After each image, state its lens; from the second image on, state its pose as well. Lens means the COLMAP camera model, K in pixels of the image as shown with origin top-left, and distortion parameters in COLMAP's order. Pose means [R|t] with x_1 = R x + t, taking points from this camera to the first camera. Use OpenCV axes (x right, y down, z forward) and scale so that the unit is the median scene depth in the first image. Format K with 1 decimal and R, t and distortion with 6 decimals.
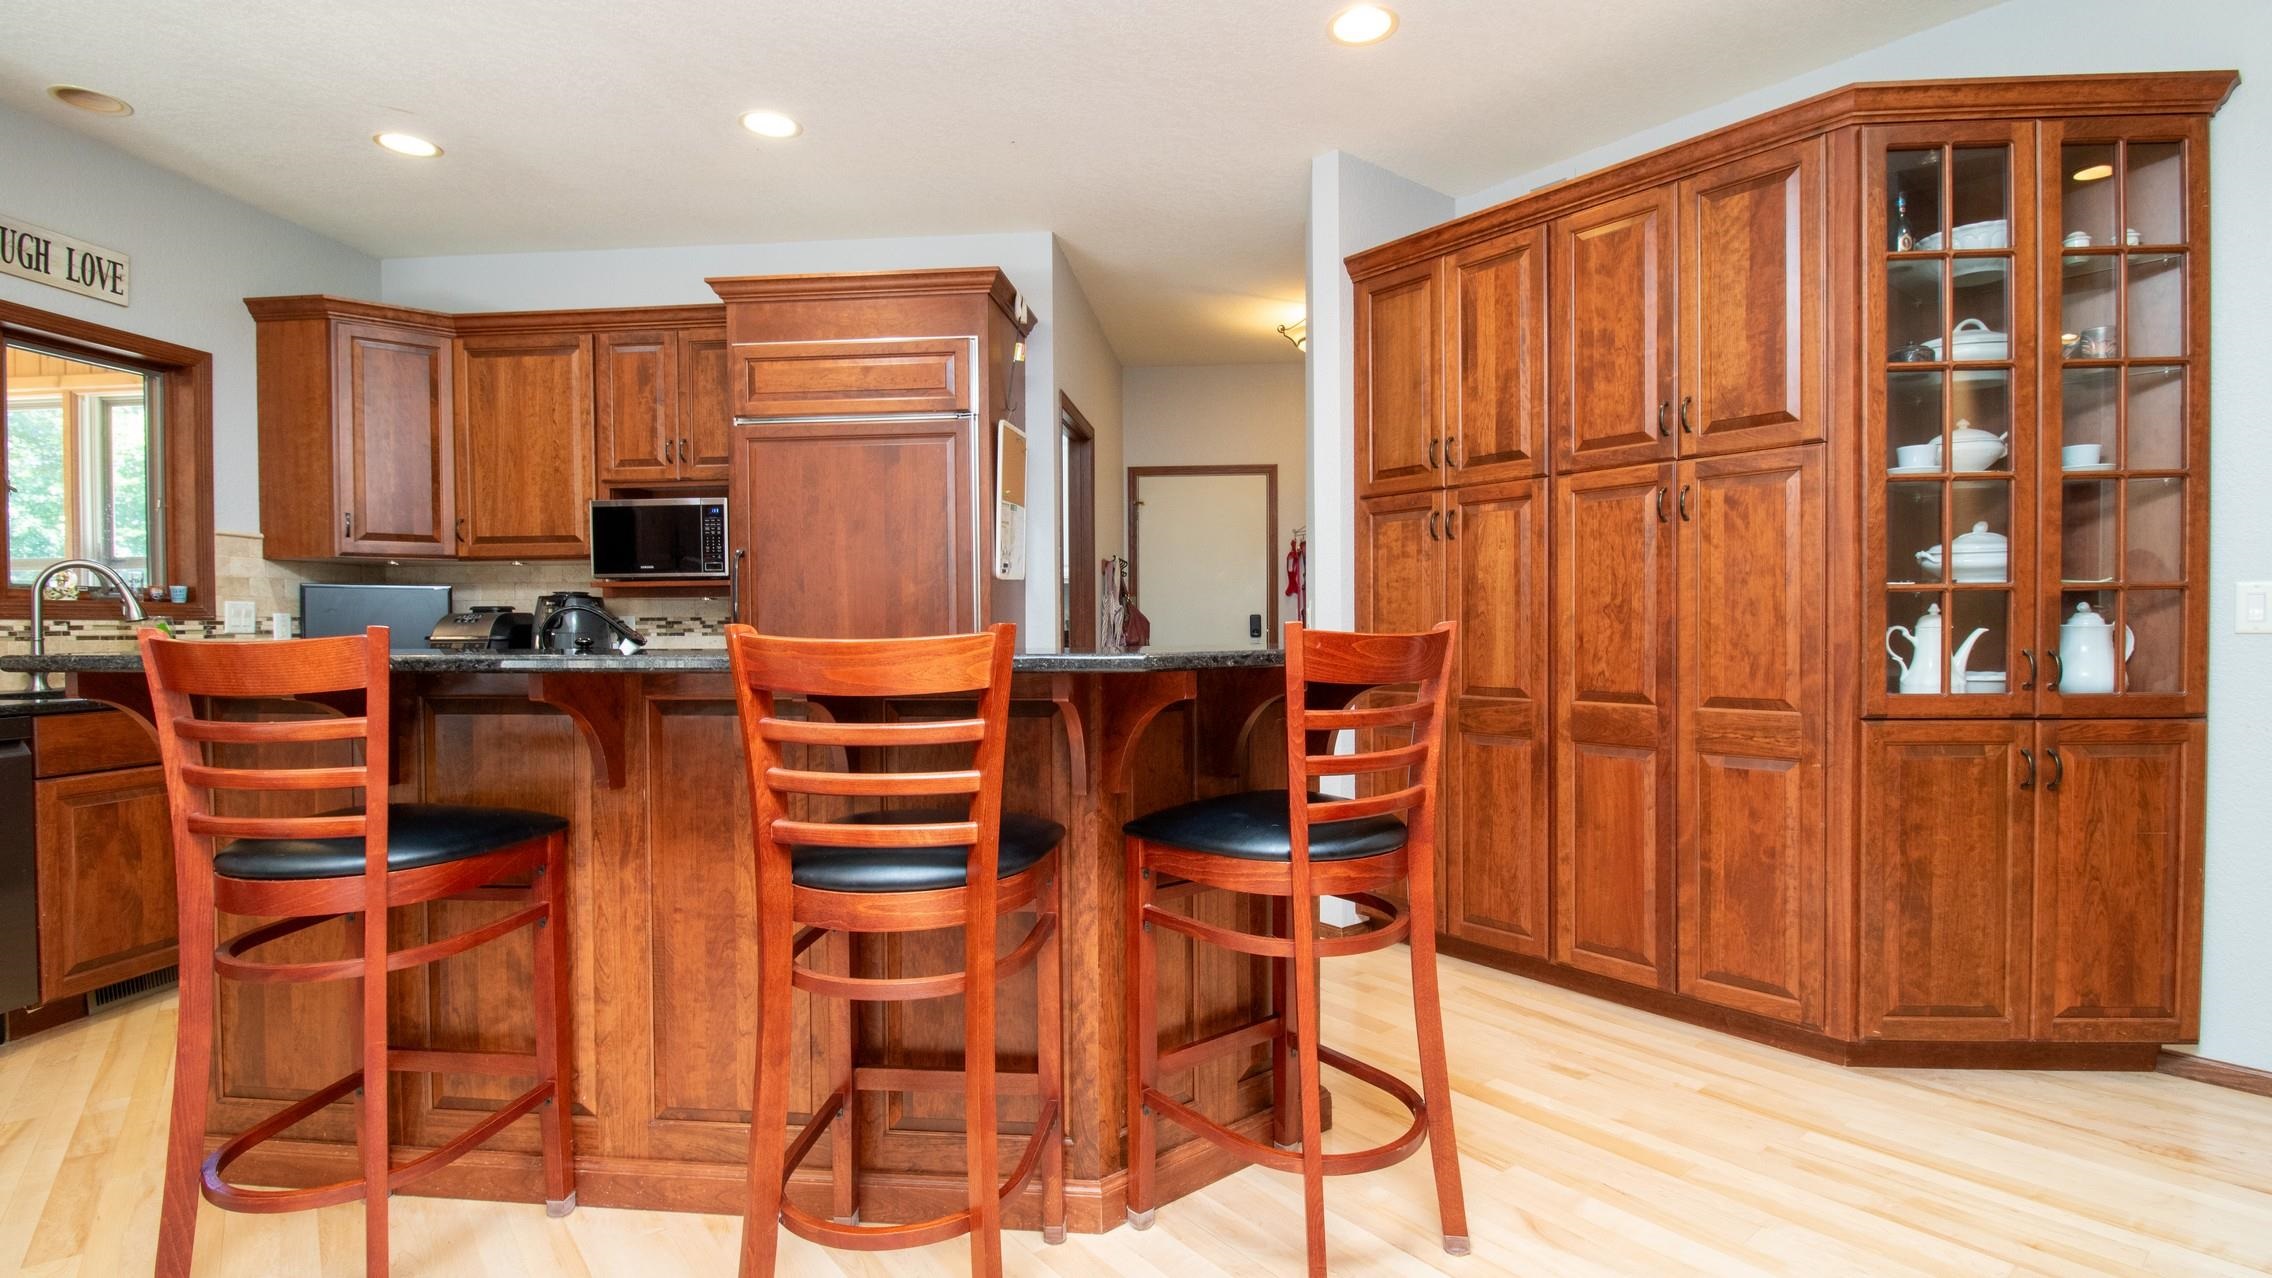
lens RADIAL K [[1051.3, 0, 1141.4], [0, 1051.3, 636.9], [0, 0, 1]] dist [-0.019987, -0.004594]
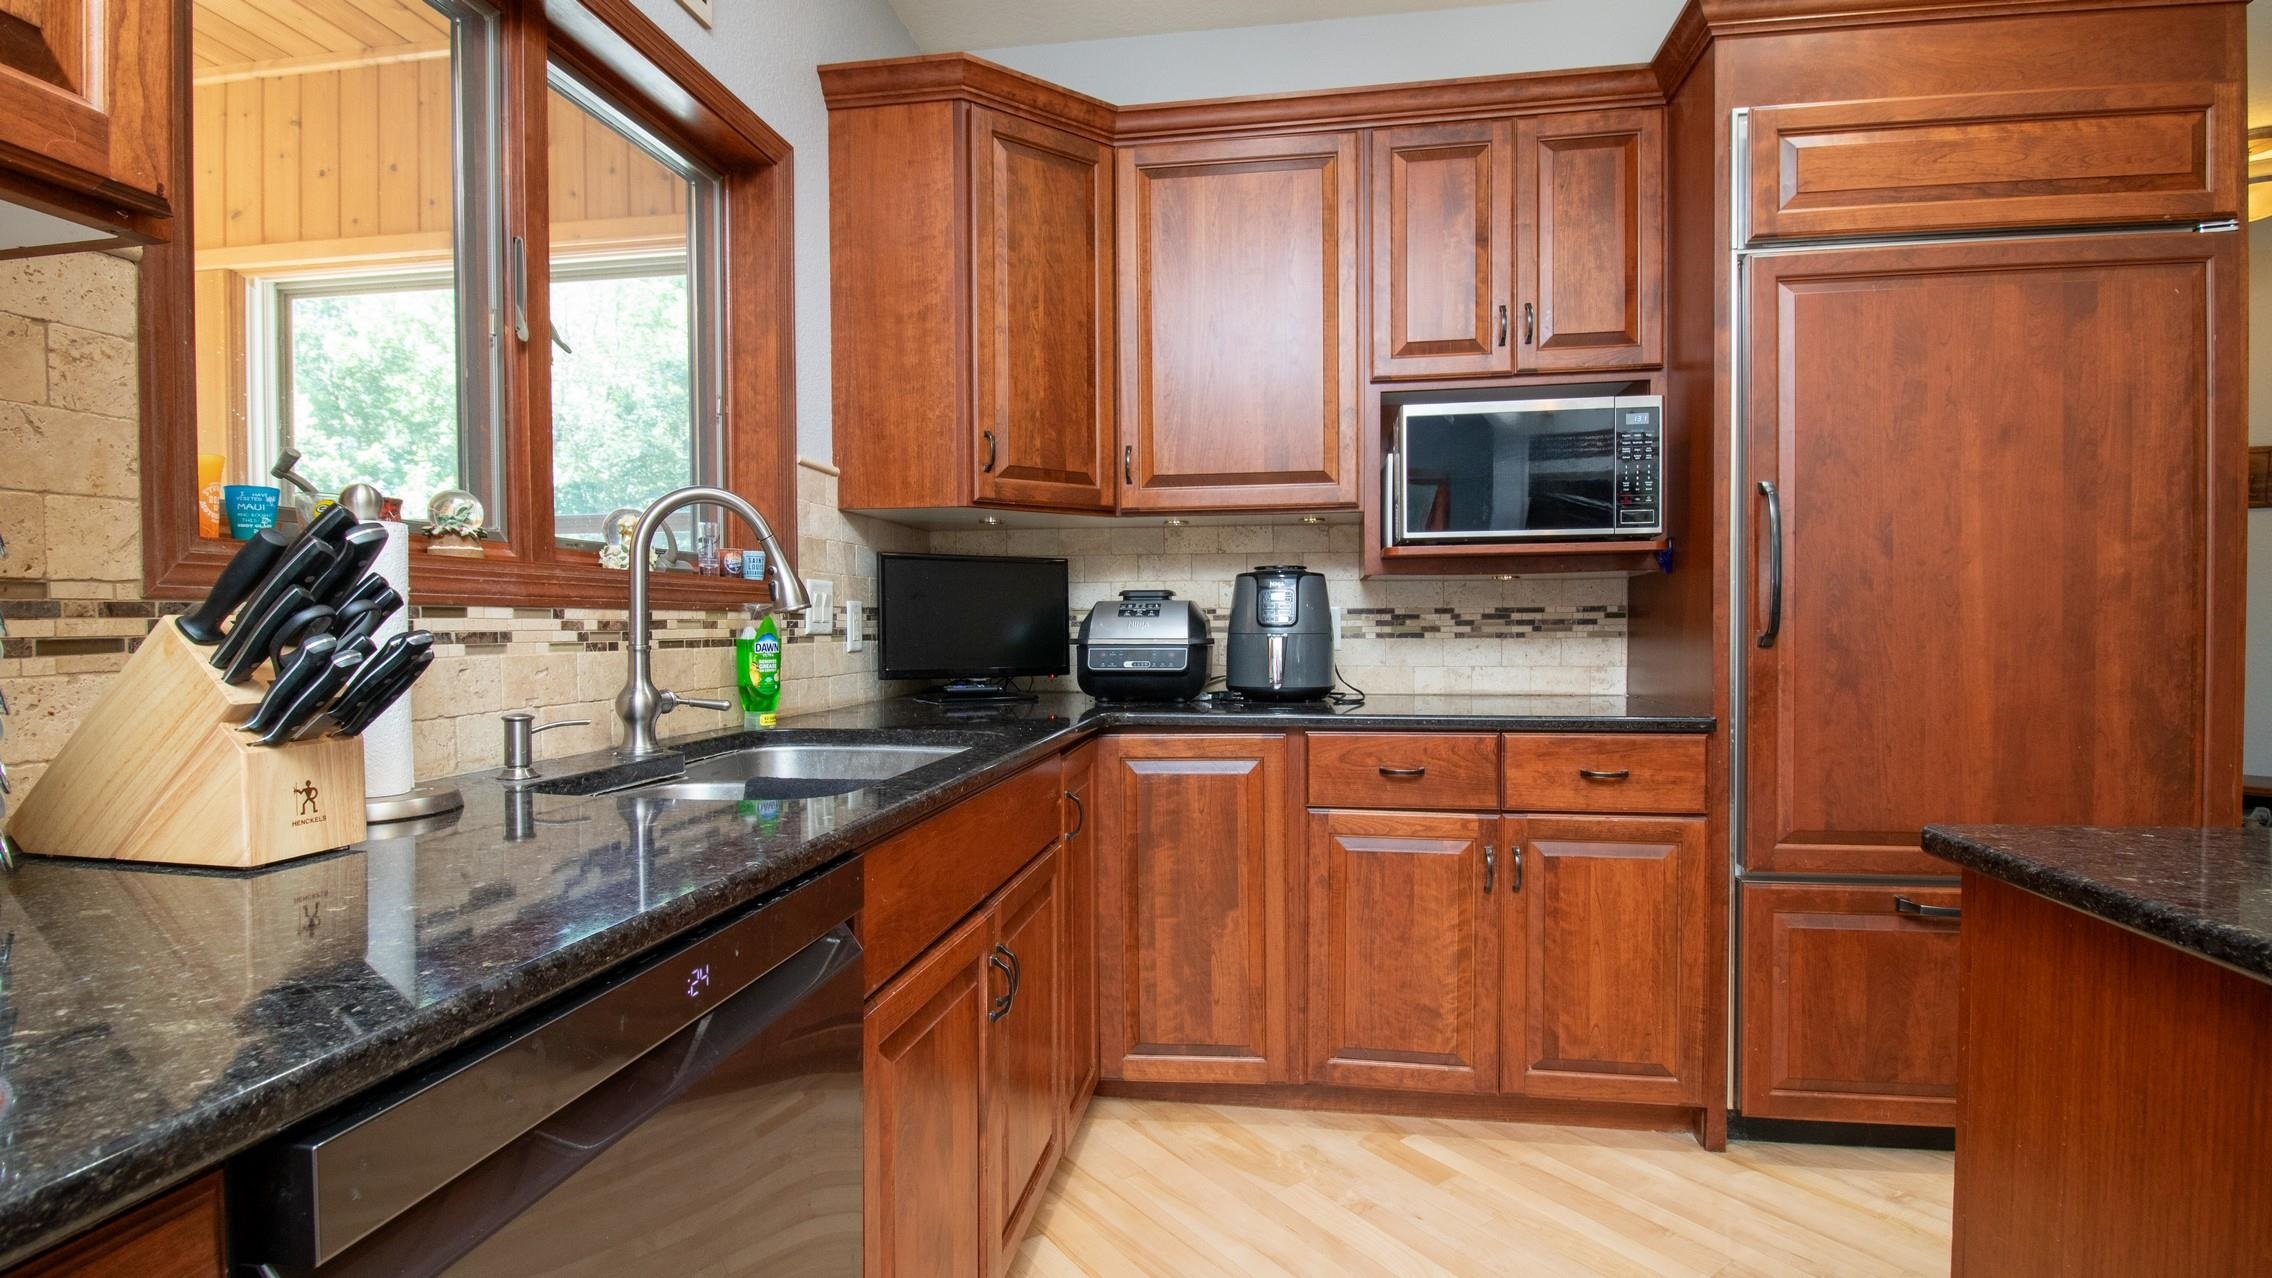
lens RADIAL K [[1051.3, 0, 1130.7], [0, 1051.3, 647.0], [0, 0, 1]] dist [-0.019987, -0.004594]
pose [[0.996692, 0.000165, -0.081274, -0.637682], [0.000726, 0.999940, 0.010942, -0.002722], [0.081271, -0.010965, 0.996632, 0.410205]]
